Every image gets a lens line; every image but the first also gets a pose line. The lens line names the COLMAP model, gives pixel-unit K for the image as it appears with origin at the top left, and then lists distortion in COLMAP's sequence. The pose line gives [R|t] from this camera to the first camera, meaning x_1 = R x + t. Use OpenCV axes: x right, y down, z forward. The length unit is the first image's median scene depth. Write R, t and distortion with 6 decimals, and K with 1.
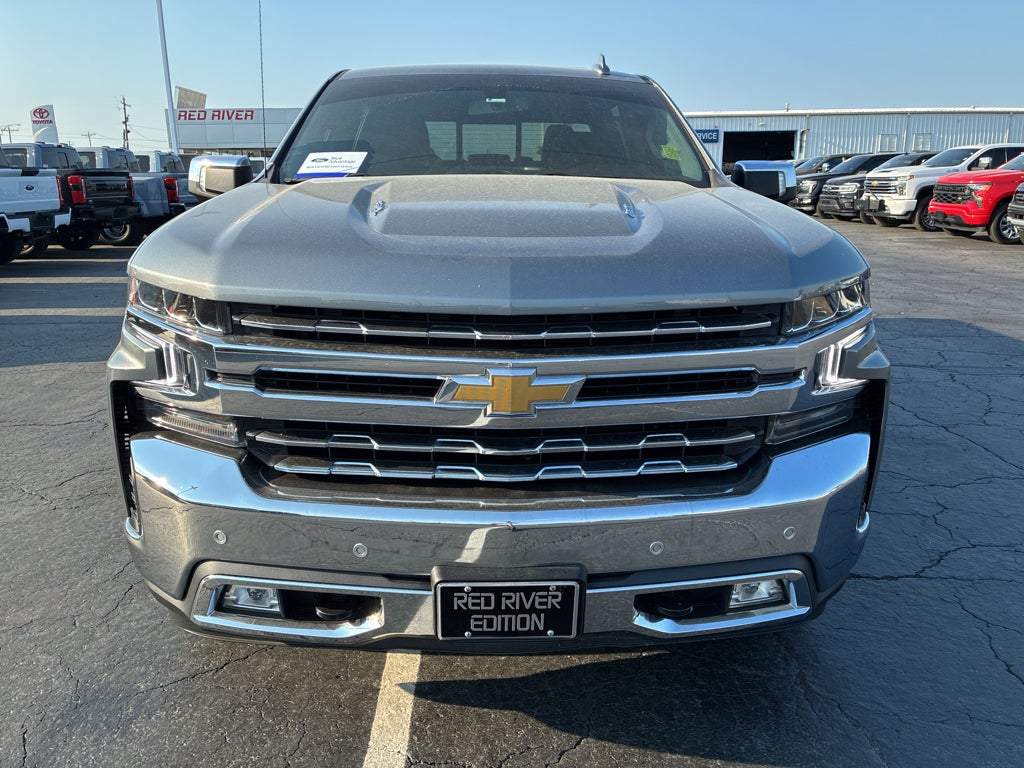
lens RADIAL K [[767.4, 0, 512.0], [0, 767.4, 384.0], [0, 0, 1]] dist [0.045026, -0.064750]
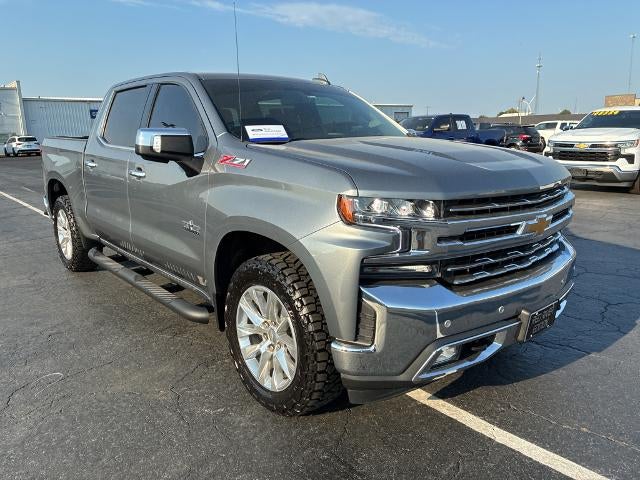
lens RADIAL K [[479.6, 0, 320.0], [0, 479.6, 240.0], [0, 0, 1]] dist [0.045026, -0.064750]
pose [[0.774007, -0.150840, 0.614948, -1.107750], [0.184841, 0.982733, 0.008403, -0.061891], [-0.605597, 0.107163, 0.788523, 0.190343]]
